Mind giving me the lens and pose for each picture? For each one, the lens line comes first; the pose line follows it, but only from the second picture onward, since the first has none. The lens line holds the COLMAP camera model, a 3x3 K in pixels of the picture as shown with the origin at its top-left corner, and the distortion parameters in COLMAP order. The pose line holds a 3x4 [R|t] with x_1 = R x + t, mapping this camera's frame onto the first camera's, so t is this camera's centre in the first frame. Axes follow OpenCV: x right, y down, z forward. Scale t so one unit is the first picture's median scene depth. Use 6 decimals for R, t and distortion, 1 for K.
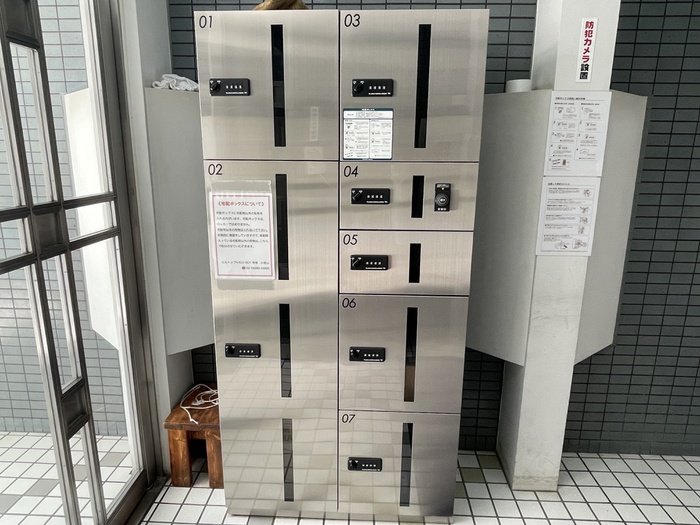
lens RADIAL K [[447.1, 0, 350.2], [0, 447.1, 260.3], [0, 0, 1]] dist [0.000257, -0.000230]
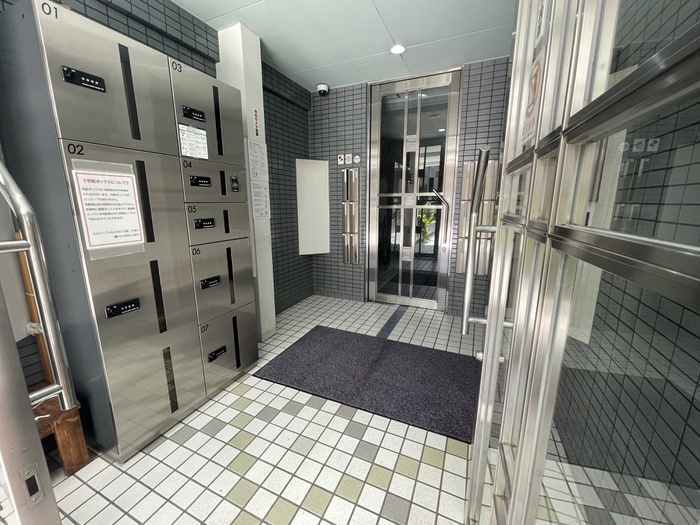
lens RADIAL K [[281.1, 0, 349.1], [0, 281.1, 260.8], [0, 0, 1]] dist [0.002374, 0.000323]
pose [[0.365614, -0.197074, 0.909664, -0.737642], [0.222993, 0.967411, 0.119959, 0.133943], [-0.903659, 0.158989, 0.397646, 0.139296]]
